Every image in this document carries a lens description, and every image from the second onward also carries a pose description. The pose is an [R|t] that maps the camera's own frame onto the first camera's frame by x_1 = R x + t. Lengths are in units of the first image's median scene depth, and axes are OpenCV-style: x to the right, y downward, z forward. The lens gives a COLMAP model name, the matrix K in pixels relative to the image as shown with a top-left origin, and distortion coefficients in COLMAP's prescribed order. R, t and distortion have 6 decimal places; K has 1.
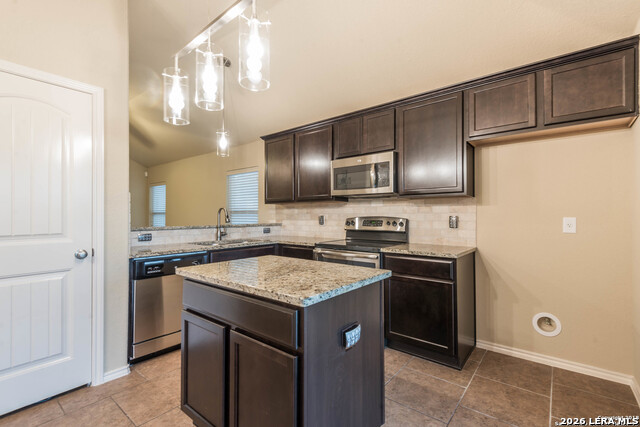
lens RADIAL K [[292.6, 0, 321.7], [0, 292.6, 211.7], [0, 0, 1]] dist [0.032660, -0.016351]
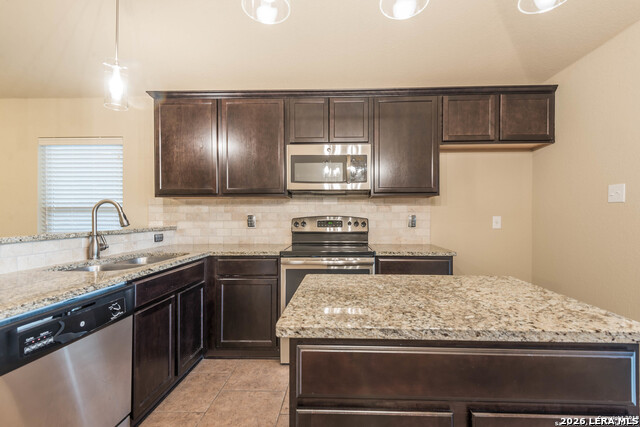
lens RADIAL K [[298.4, 0, 332.7], [0, 298.4, 218.5], [0, 0, 1]] dist [0.034353, -0.017826]
pose [[0.794726, -0.006842, 0.606930, -0.390803], [-0.008046, 0.999730, 0.021805, 0.004619], [-0.606915, -0.022213, 0.794456, 0.309904]]
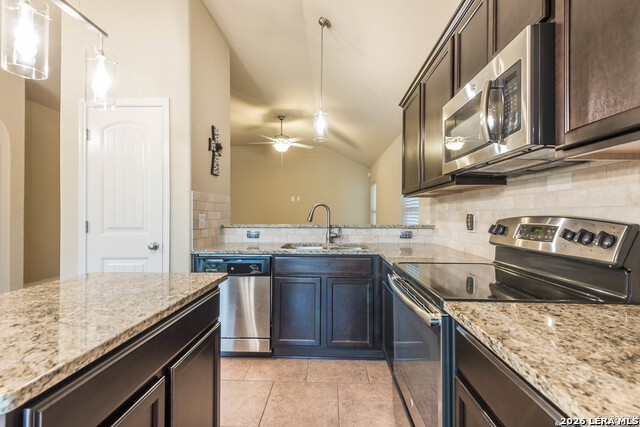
lens RADIAL K [[292.6, 0, 321.7], [0, 292.6, 211.7], [0, 0, 1]] dist [0.032660, -0.016351]
pose [[0.601759, -0.003750, -0.798669, 0.349795], [0.008034, 0.999967, 0.001358, 0.008112], [0.798637, -0.007234, 0.601769, 0.558424]]
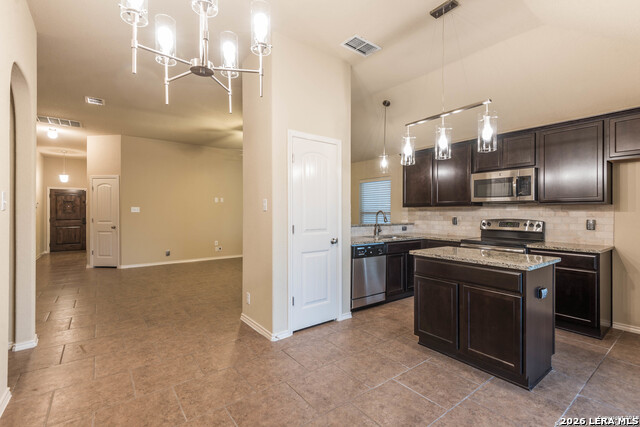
lens RADIAL K [[292.6, 0, 321.7], [0, 292.6, 211.7], [0, 0, 1]] dist [0.032660, -0.016351]
pose [[0.972748, 0.004635, -0.231817, -0.328553], [-0.002157, 0.999938, 0.010941, -0.028523], [0.231853, -0.010142, 0.972698, -0.422086]]
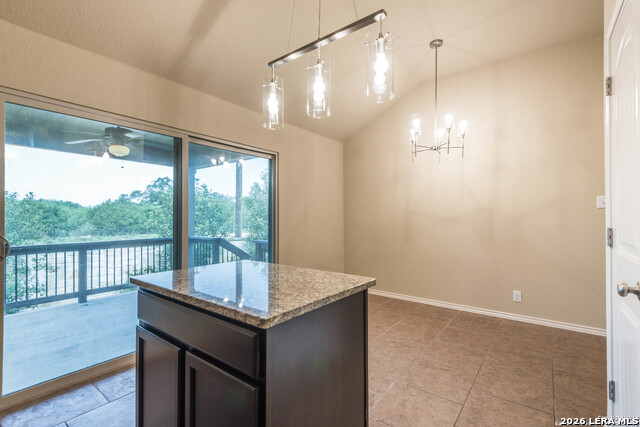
lens RADIAL K [[292.6, 0, 321.7], [0, 292.6, 211.7], [0, 0, 1]] dist [0.032660, -0.016351]
pose [[-0.999584, 0.002869, -0.028714, -0.173727], [0.003694, 0.999580, -0.028739, 0.014352], [0.028620, -0.028833, -0.999174, 1.024682]]
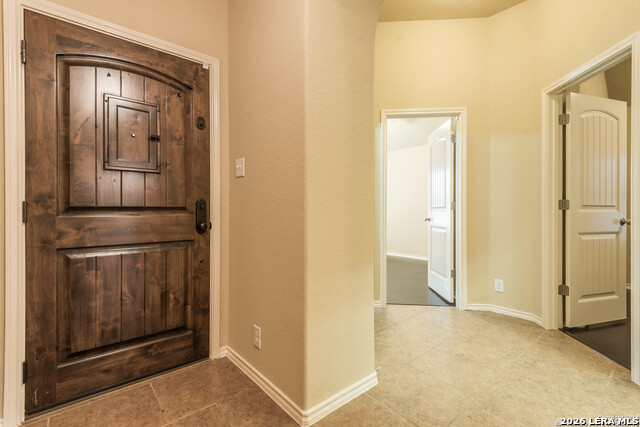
lens RADIAL K [[292.6, 0, 321.7], [0, 292.6, 211.7], [0, 0, 1]] dist [0.032660, -0.016351]
pose [[0.983302, 0.002882, -0.181957, -3.346833], [-0.000517, 0.999915, 0.013041, 0.099328], [0.181980, -0.012729, 0.983220, 1.619080]]
